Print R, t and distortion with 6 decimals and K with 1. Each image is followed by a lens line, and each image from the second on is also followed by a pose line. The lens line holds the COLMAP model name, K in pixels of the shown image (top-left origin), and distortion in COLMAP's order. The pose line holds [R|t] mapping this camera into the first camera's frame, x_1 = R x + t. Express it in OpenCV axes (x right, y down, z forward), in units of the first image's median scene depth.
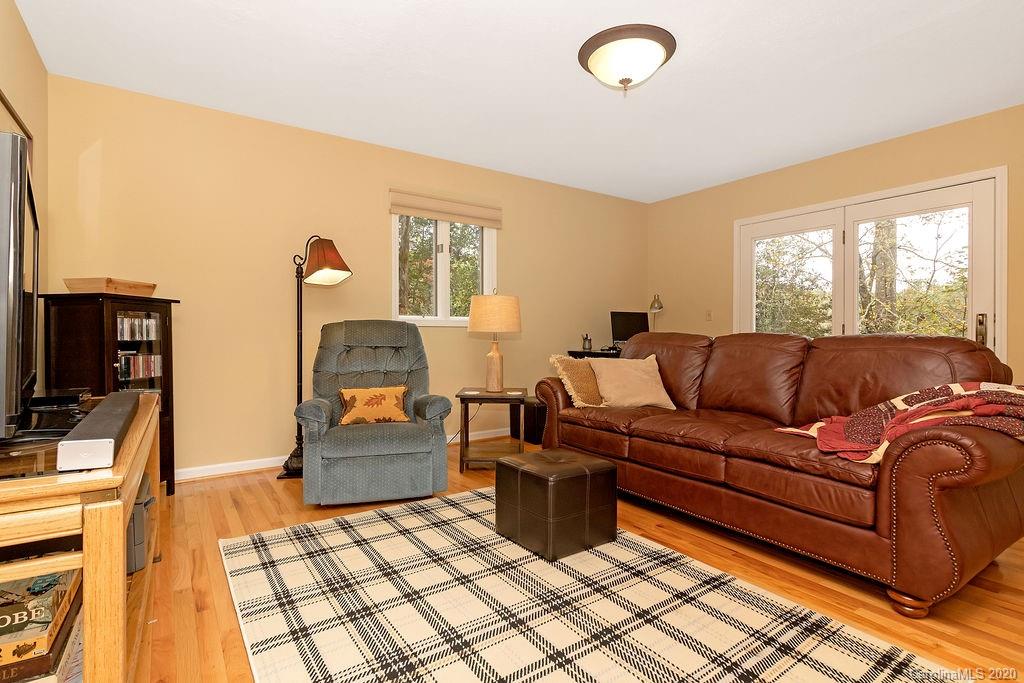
lens RADIAL K [[493.6, 0, 517.0], [0, 493.6, 337.4], [0, 0, 1]] dist [0.002981, 0.000143]
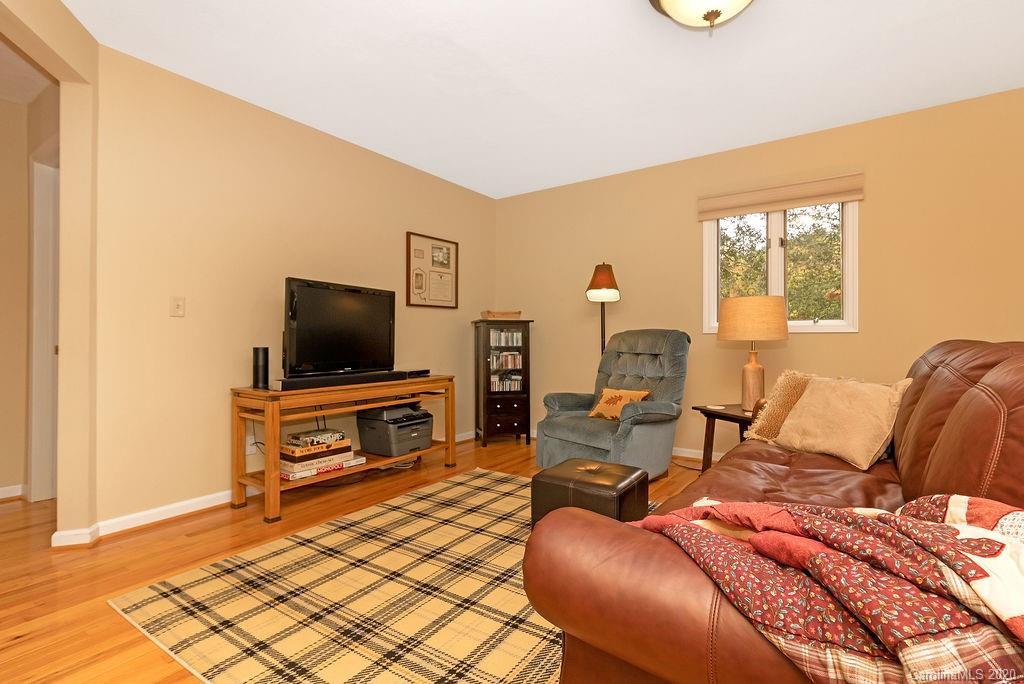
lens RADIAL K [[493.6, 0, 517.2], [0, 493.6, 340.9], [0, 0, 1]] dist [0.002981, 0.000143]
pose [[0.363456, -0.000135, -0.931611, 0.777274], [-0.005140, 0.999984, -0.002150, -0.007464], [0.931597, 0.005570, 0.363450, 0.416685]]
